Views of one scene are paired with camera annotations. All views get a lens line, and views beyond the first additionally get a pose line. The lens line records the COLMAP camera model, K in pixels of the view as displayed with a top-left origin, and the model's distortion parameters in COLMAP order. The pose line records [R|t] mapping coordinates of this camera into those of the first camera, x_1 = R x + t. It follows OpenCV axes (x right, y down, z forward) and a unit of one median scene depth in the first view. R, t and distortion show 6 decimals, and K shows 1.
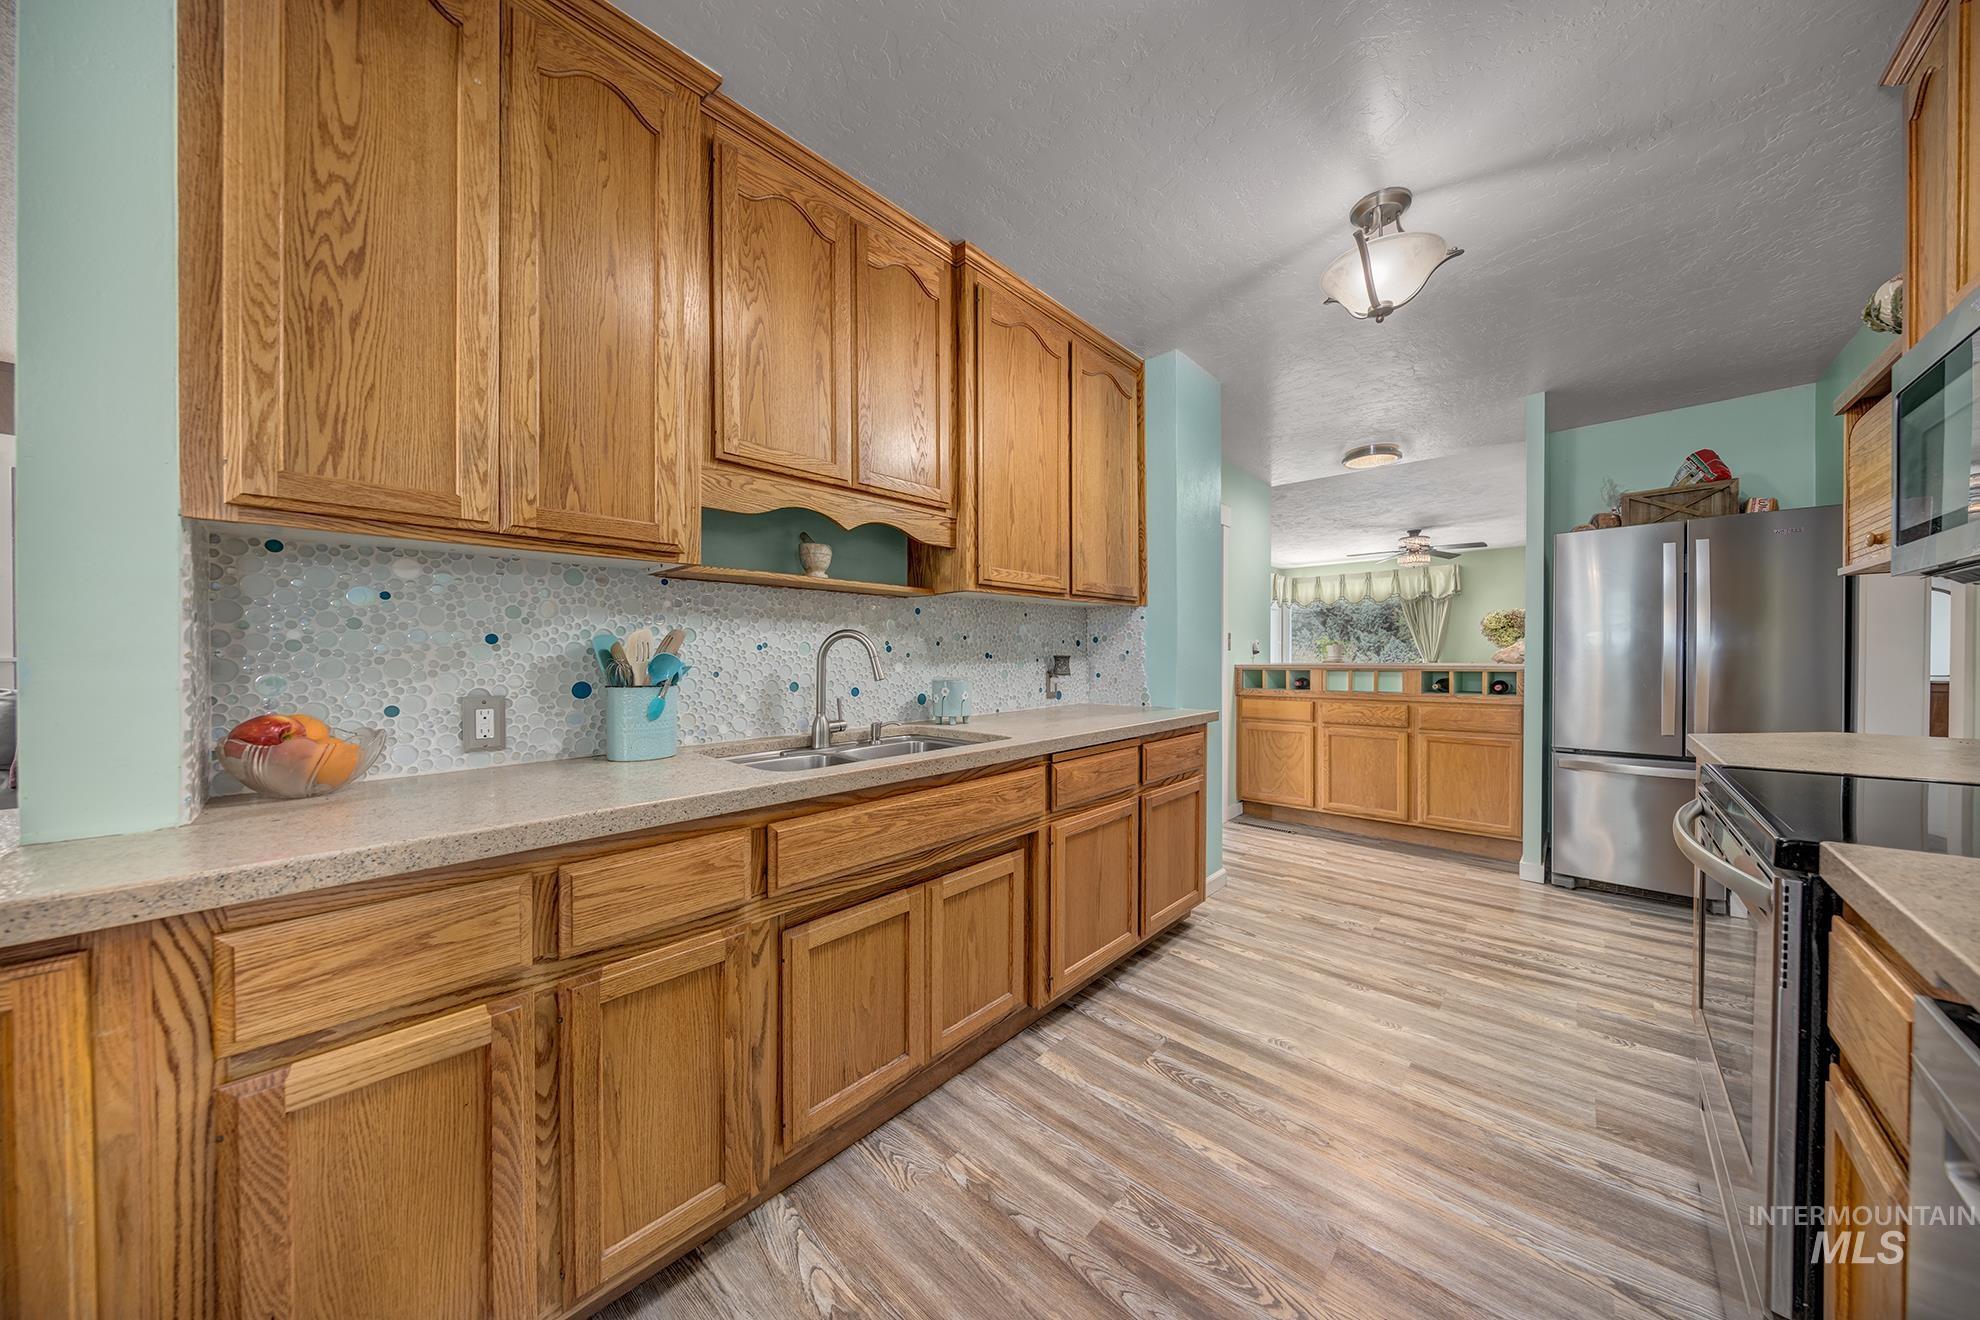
lens RADIAL K [[634.5, 0, 993.5], [0, 634.5, 696.3], [0, 0, 1]] dist [-0.002147, -0.001078]
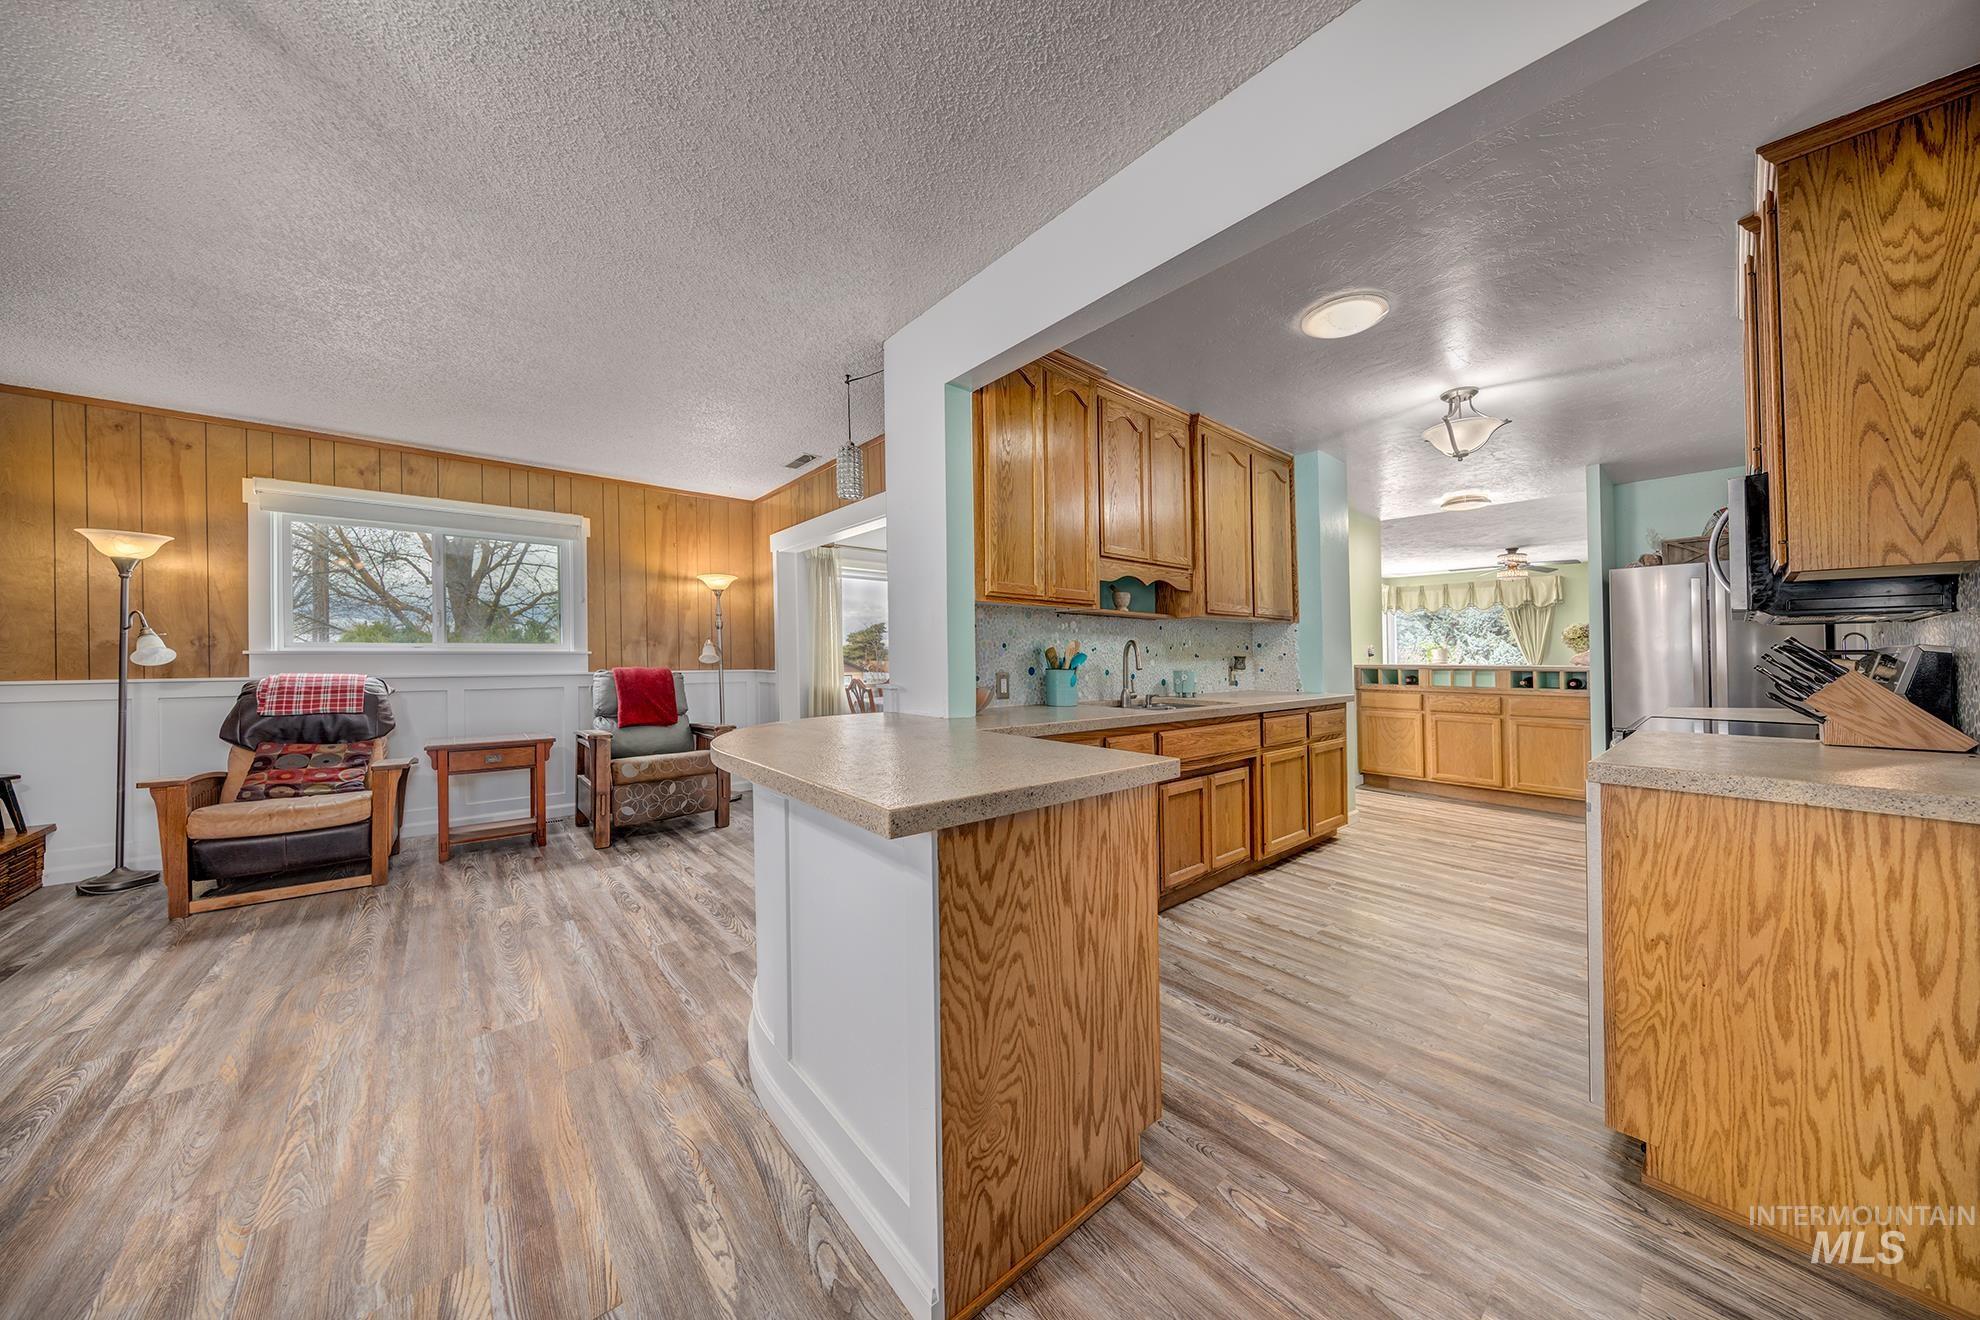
lens RADIAL K [[634.5, 0, 1003.1], [0, 634.5, 657.4], [0, 0, 1]] dist [-0.002147, -0.001078]
pose [[0.993629, 0.009530, -0.112293, -0.353993], [-0.016390, 0.998044, -0.060333, 0.047206], [0.111499, 0.061789, 0.991842, -0.676367]]
